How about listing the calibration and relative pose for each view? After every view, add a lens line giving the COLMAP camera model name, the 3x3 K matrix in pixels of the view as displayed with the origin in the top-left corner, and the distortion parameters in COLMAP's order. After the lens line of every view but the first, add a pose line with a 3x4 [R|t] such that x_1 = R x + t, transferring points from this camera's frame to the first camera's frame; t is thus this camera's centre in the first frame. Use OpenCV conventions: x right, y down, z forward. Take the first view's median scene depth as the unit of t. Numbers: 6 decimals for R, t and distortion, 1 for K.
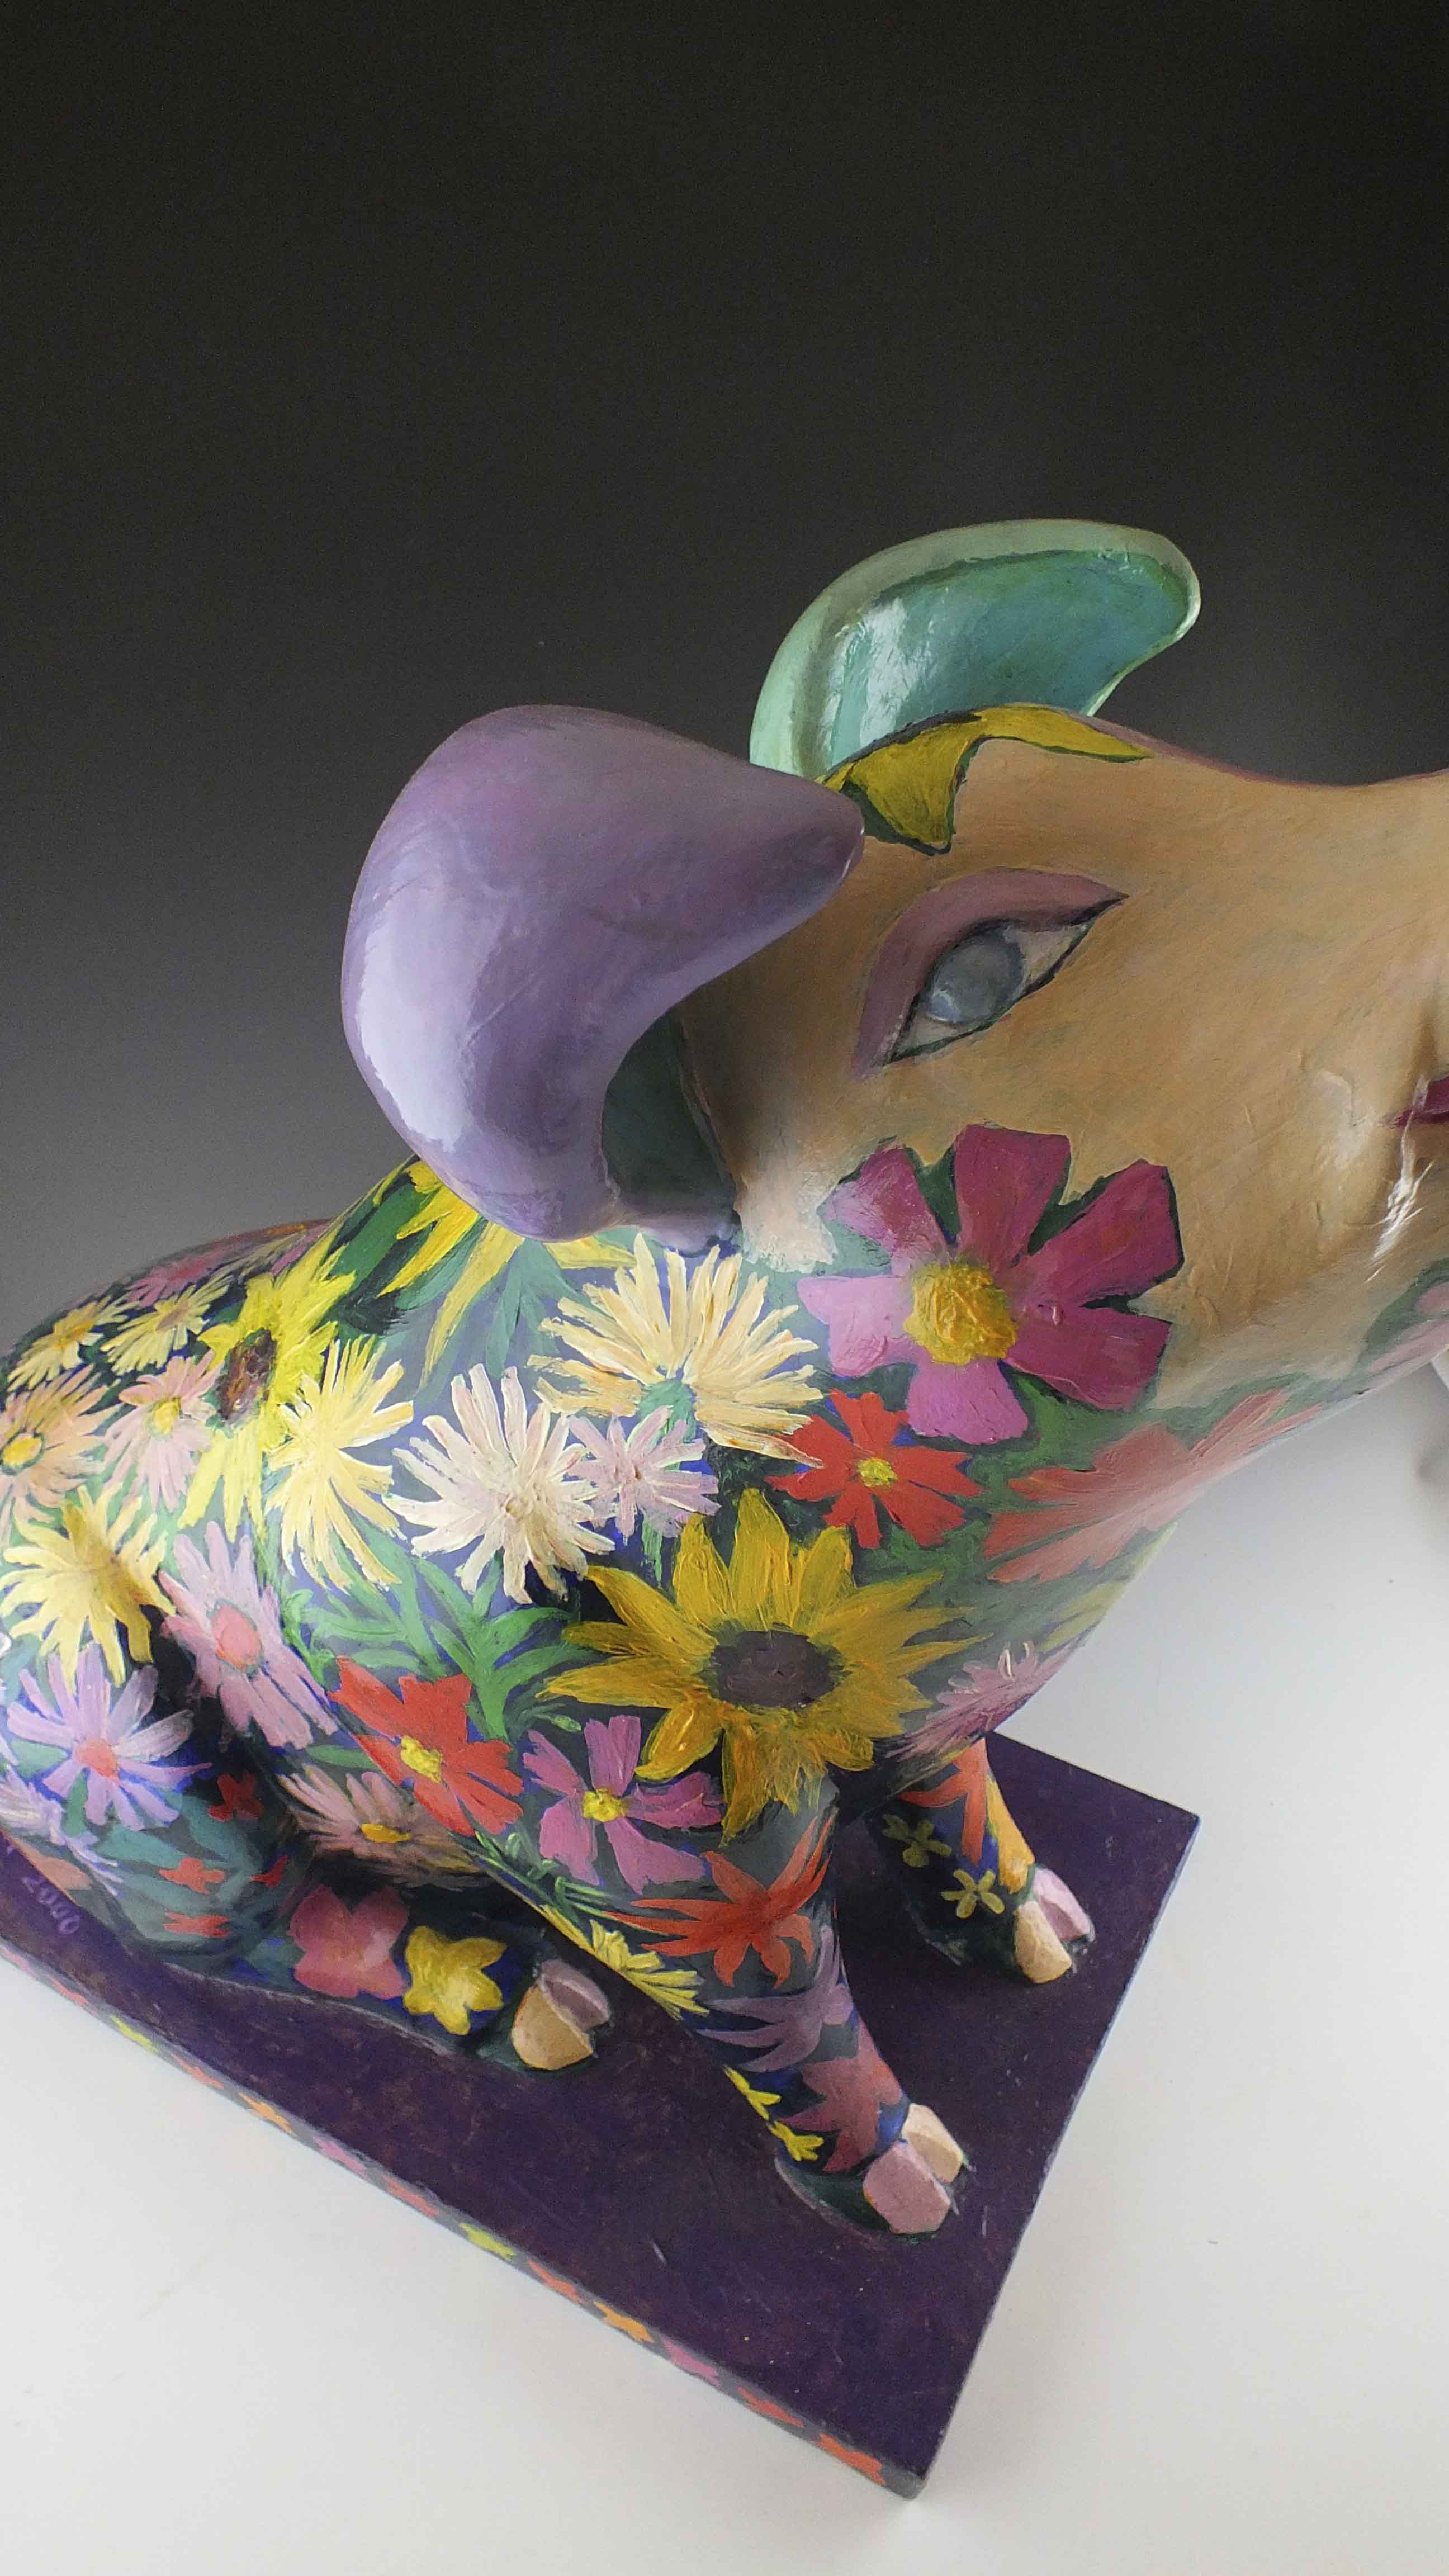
lens RADIAL K [[1807.3, 0, 687.5], [0, 1807.3, 1349.2], [0, 0, 1]] dist [-0.055009, -0.005704]
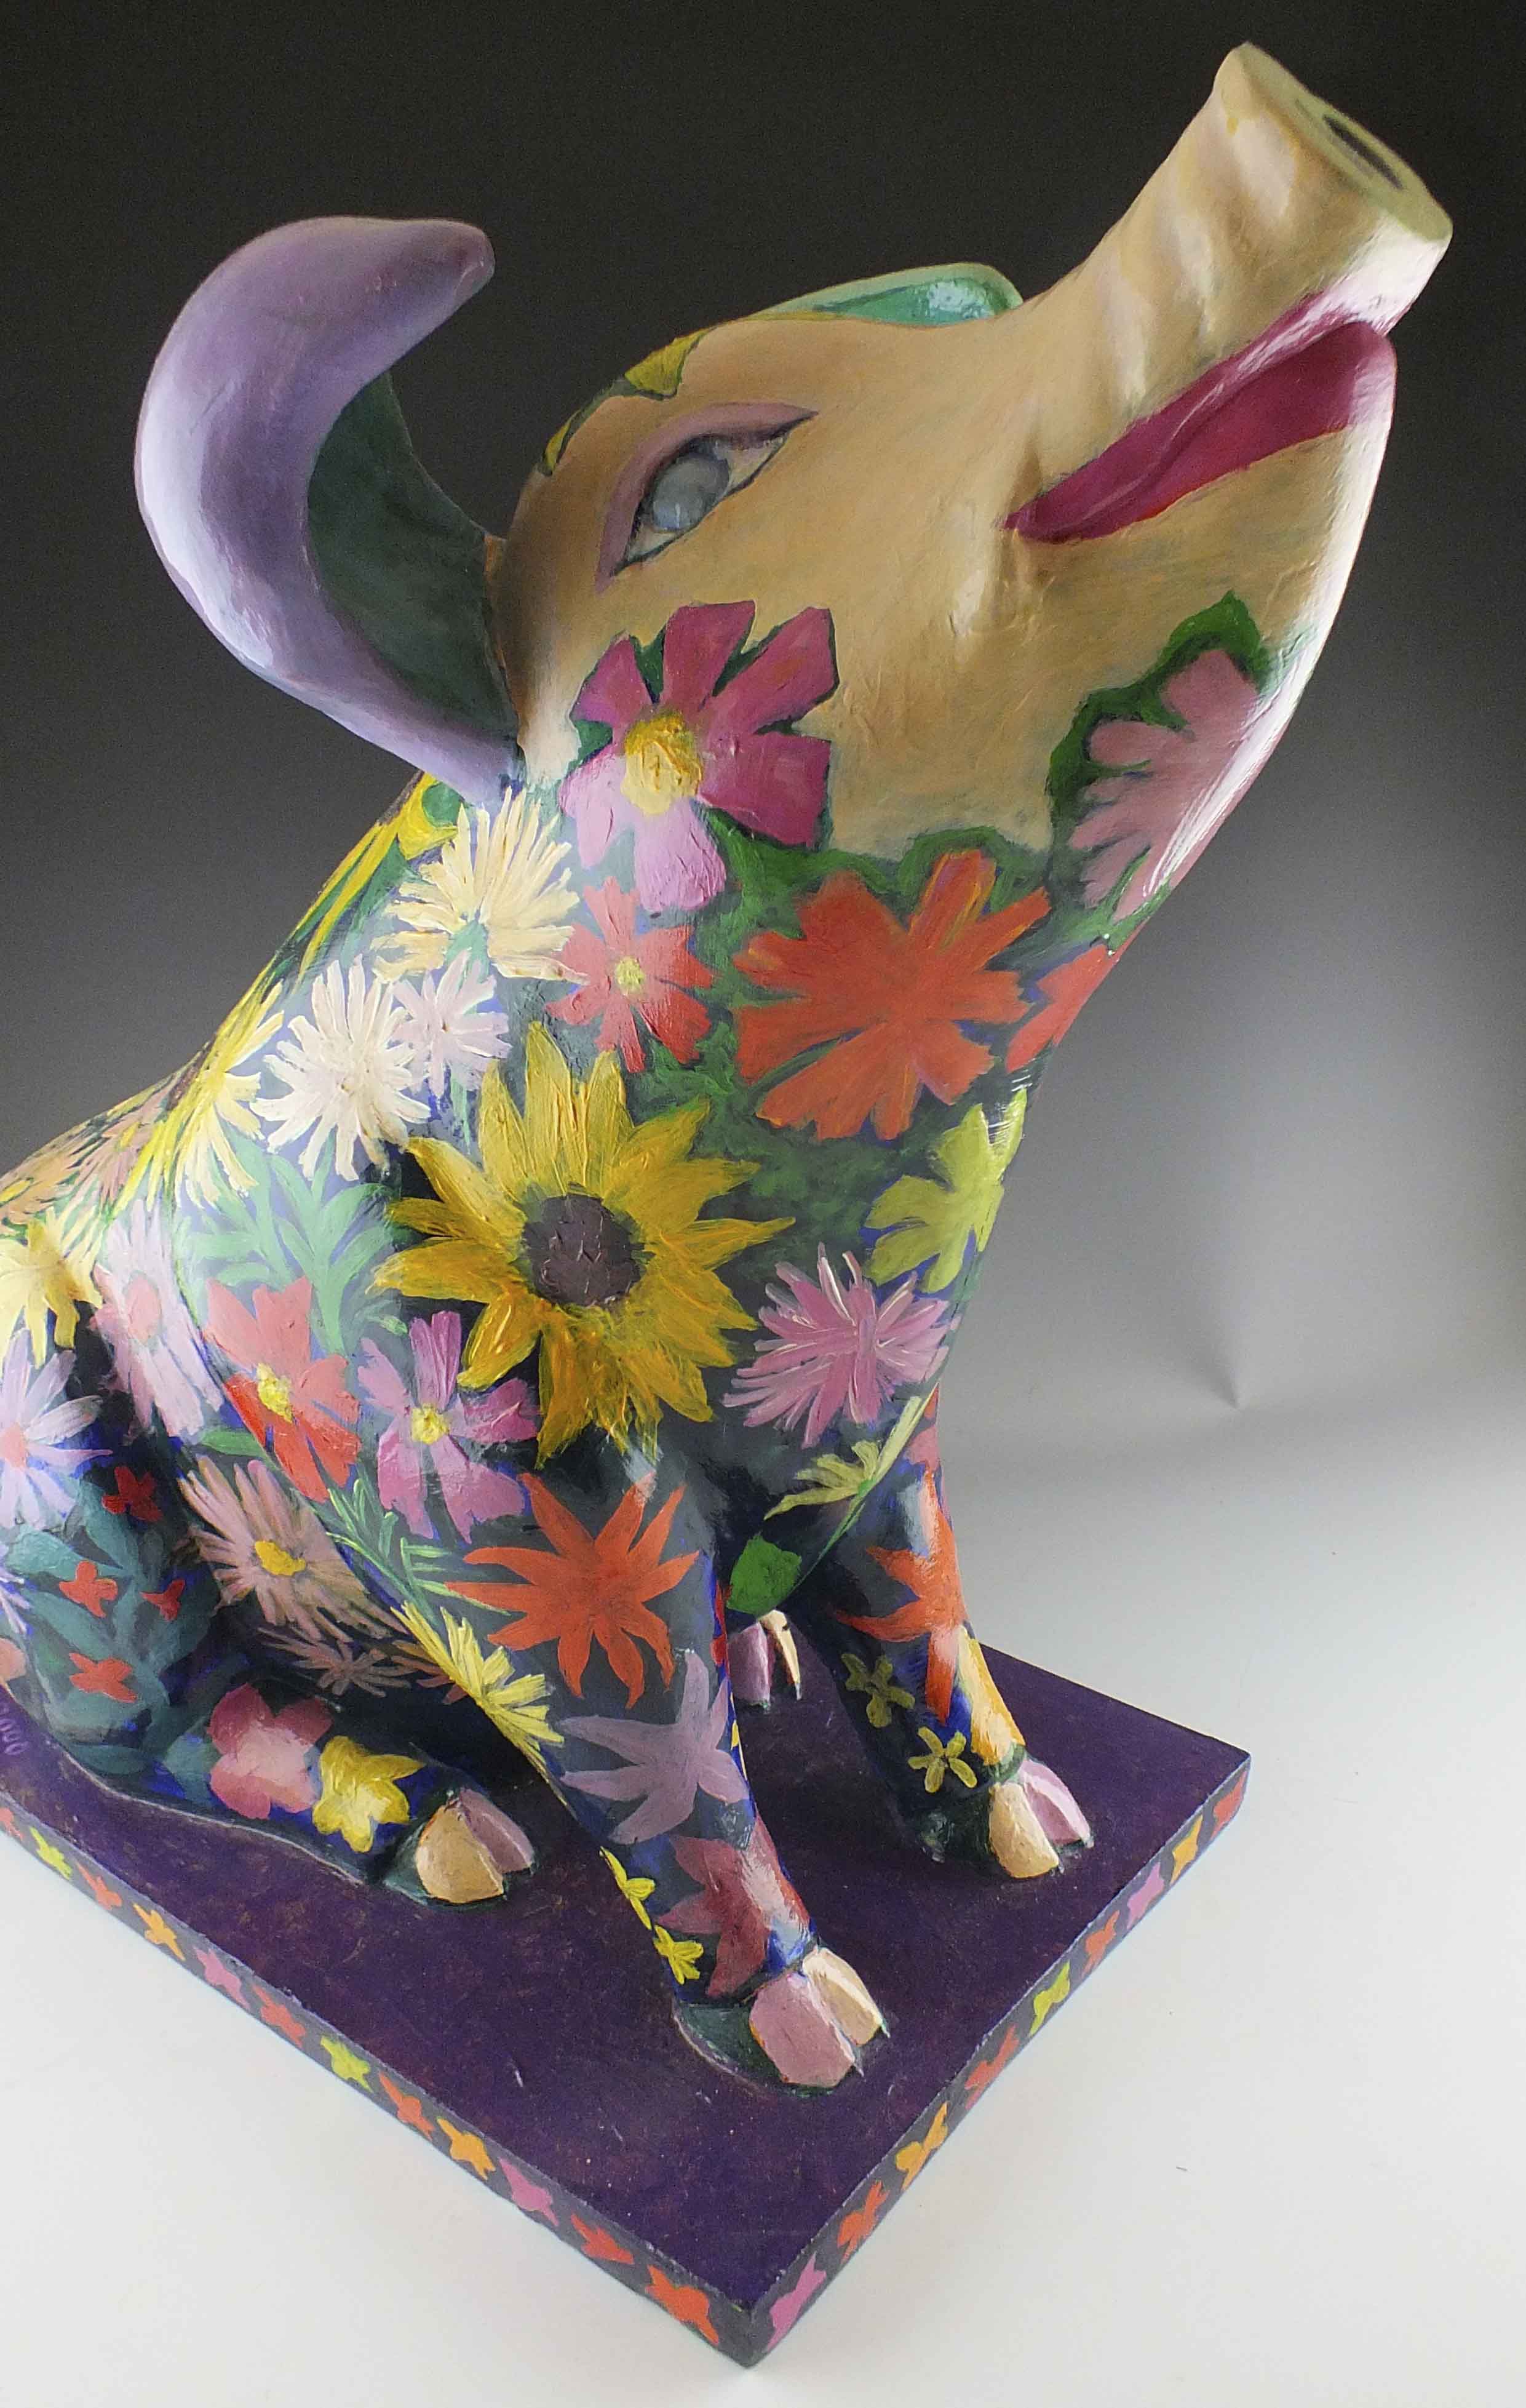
lens RADIAL K [[2022.0, 0, 768.5], [0, 2022.0, 1199.9], [0, 0, 1]] dist [-0.059118, -0.008084]
pose [[0.985034, 0.021578, -0.171006, 0.326903], [-0.068267, 0.959839, -0.272119, 0.427815], [0.158266, 0.279720, 0.946947, -0.055741]]
